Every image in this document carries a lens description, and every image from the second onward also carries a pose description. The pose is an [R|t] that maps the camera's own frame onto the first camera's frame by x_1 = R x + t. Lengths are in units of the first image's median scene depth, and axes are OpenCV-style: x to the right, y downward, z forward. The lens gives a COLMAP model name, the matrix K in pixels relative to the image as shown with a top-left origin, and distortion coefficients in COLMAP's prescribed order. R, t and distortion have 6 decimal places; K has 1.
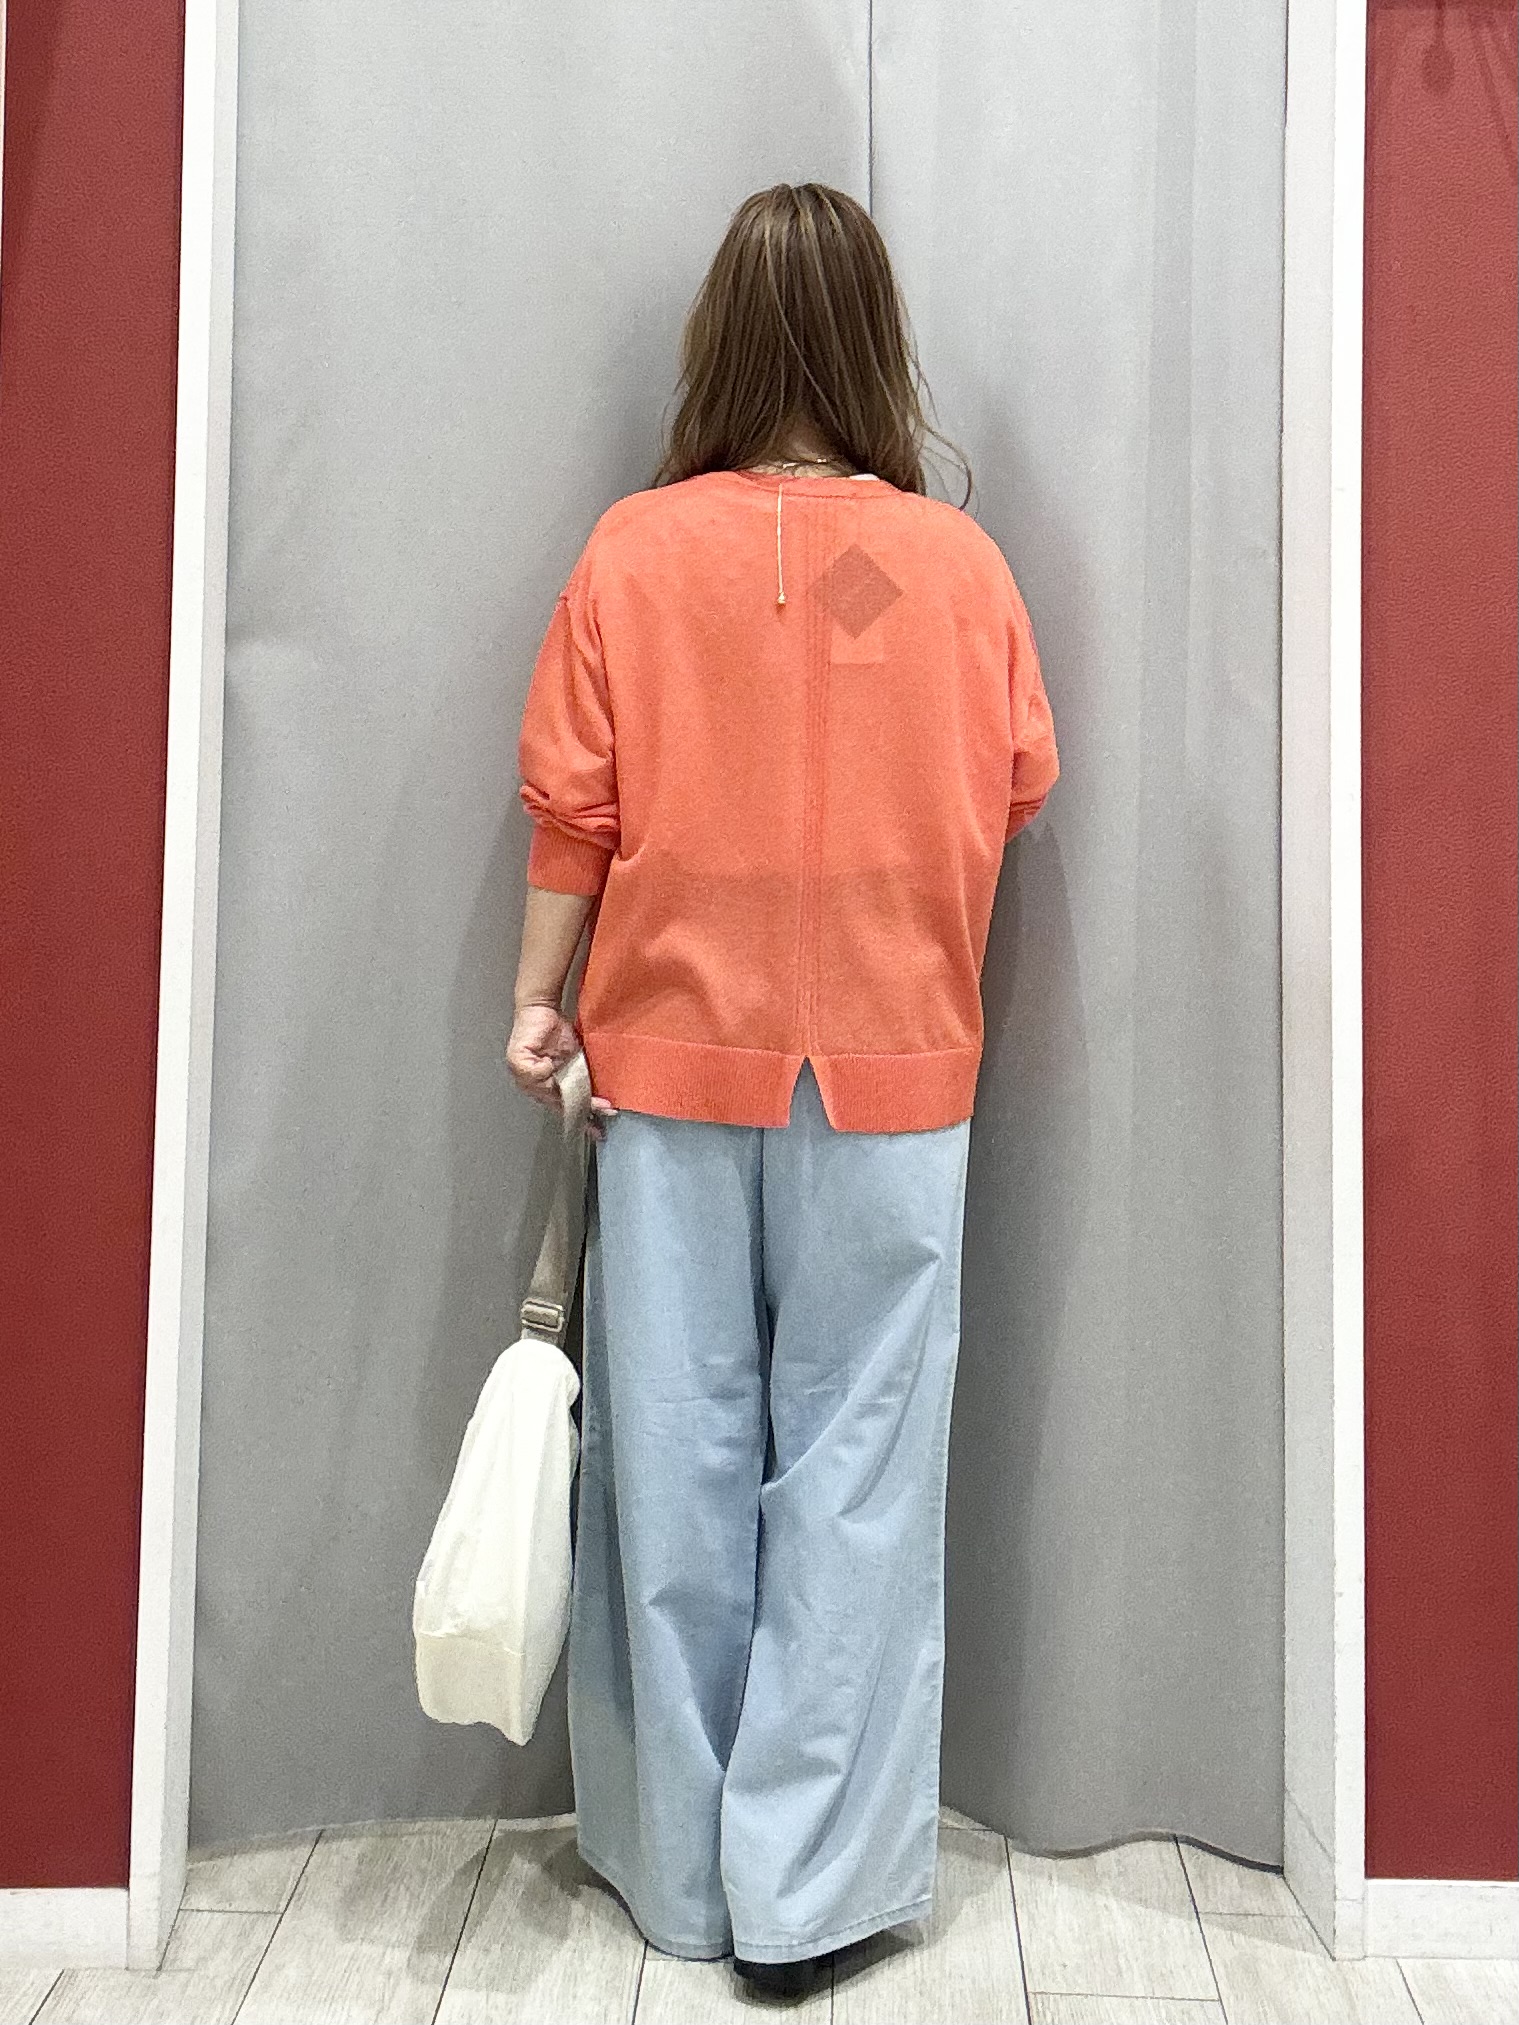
lens RADIAL K [[1778.5, 0, 745.1], [0, 1778.5, 991.5], [0, 0, 1]] dist [0.010288, 0.011239]
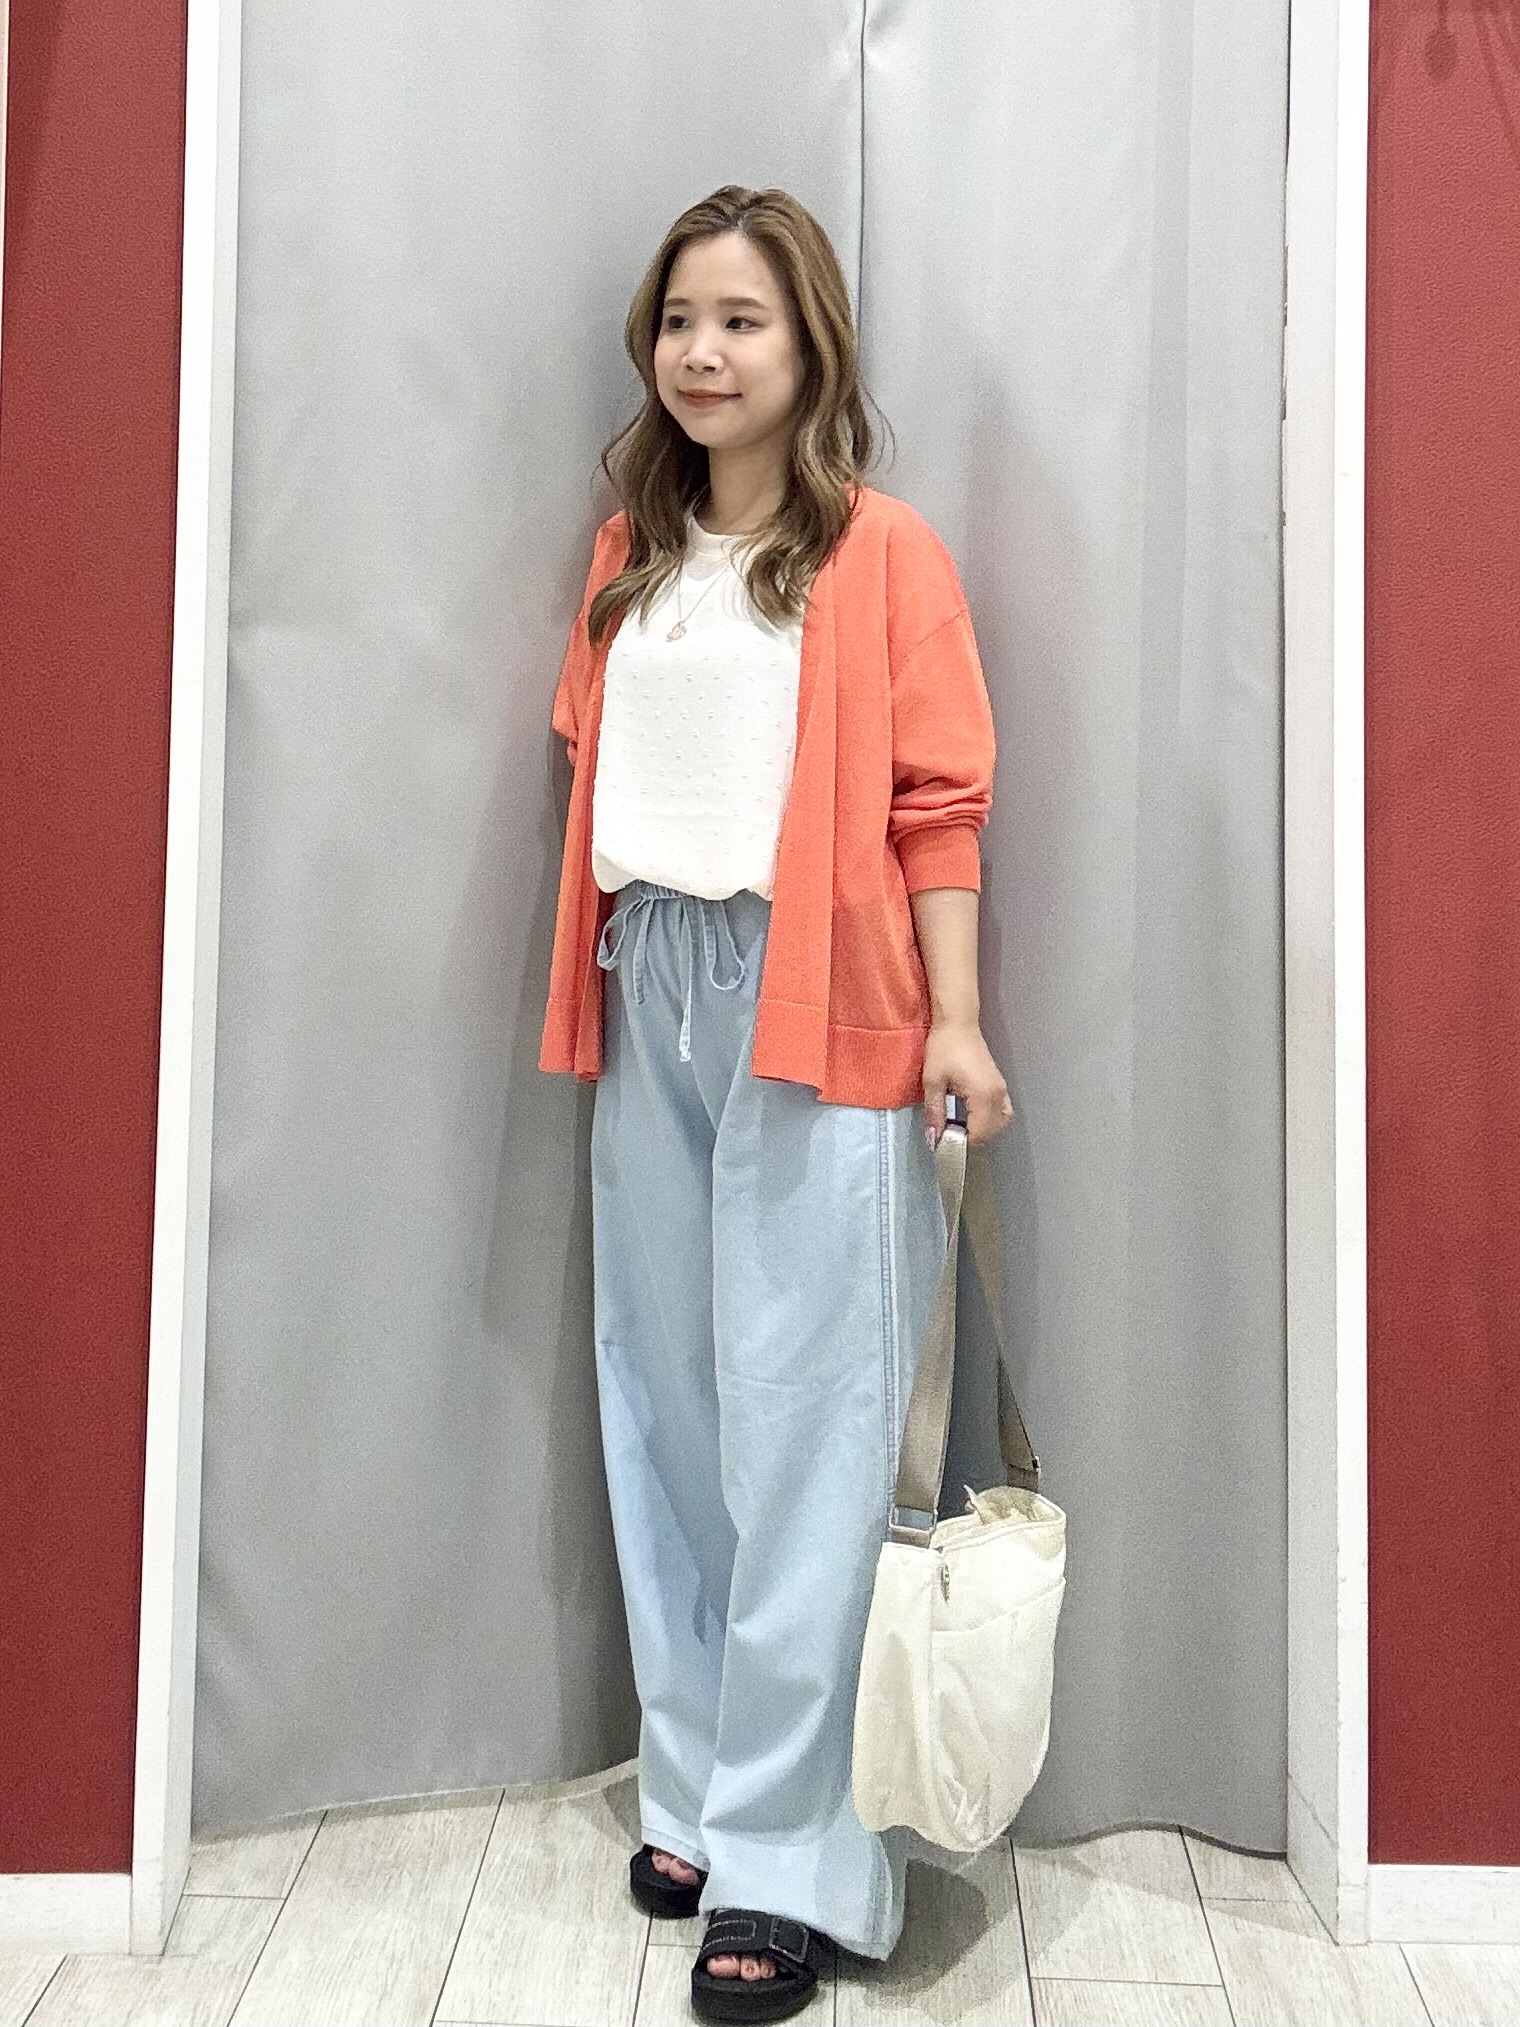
lens RADIAL K [[1790.7, 0, 741.4], [0, 1790.7, 1241.6], [0, 0, 1]] dist [0.013843, 0.011868]
pose [[1.000000, -0.000673, -0.000435, -0.003019], [0.000671, 0.999984, -0.005583, 0.153827], [0.000438, 0.005583, 0.999984, -0.007251]]
